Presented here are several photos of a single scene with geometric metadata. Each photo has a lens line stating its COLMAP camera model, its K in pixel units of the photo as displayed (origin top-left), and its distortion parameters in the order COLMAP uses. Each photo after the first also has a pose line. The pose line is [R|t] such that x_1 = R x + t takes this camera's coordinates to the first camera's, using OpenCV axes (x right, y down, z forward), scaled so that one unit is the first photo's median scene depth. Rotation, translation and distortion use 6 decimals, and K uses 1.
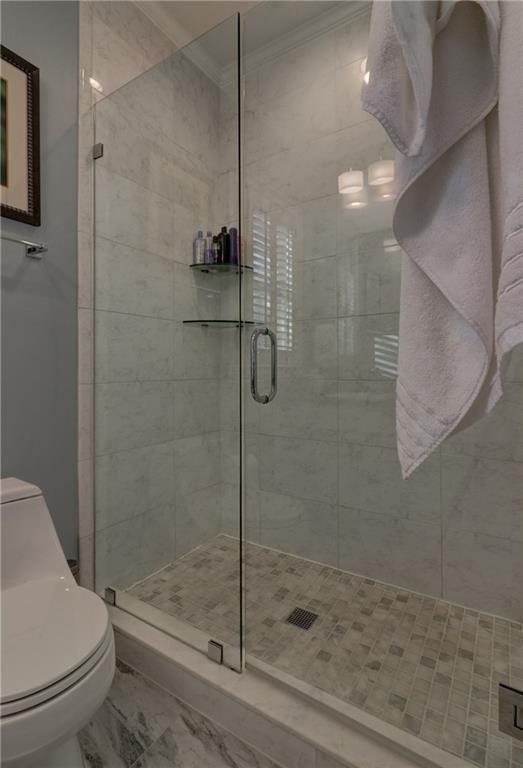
lens RADIAL K [[369.3, 0, 261.7], [0, 369.3, 364.1], [0, 0, 1]] dist [0.009850, 0.000001]
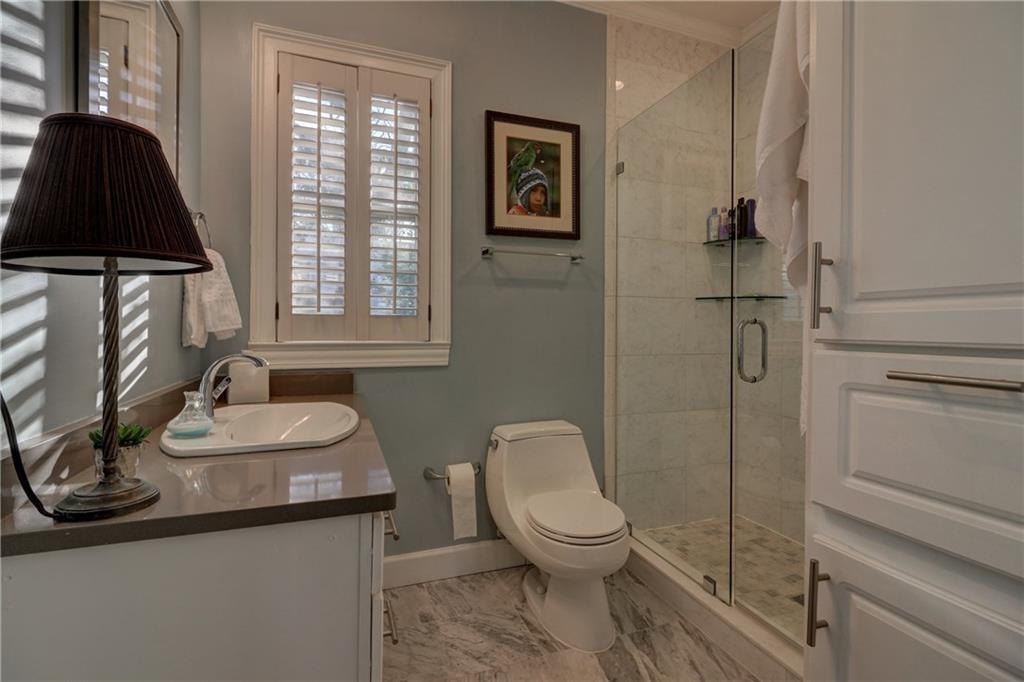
lens RADIAL K [[472.3, 0, 509.5], [0, 472.3, 331.2], [0, 0, 1]] dist [-0.005736, 0.000191]
pose [[0.797206, 0.013012, -0.603567, 0.216952], [0.000817, 0.999744, 0.022632, -0.066916], [0.603707, -0.018536, 0.796991, -0.475189]]
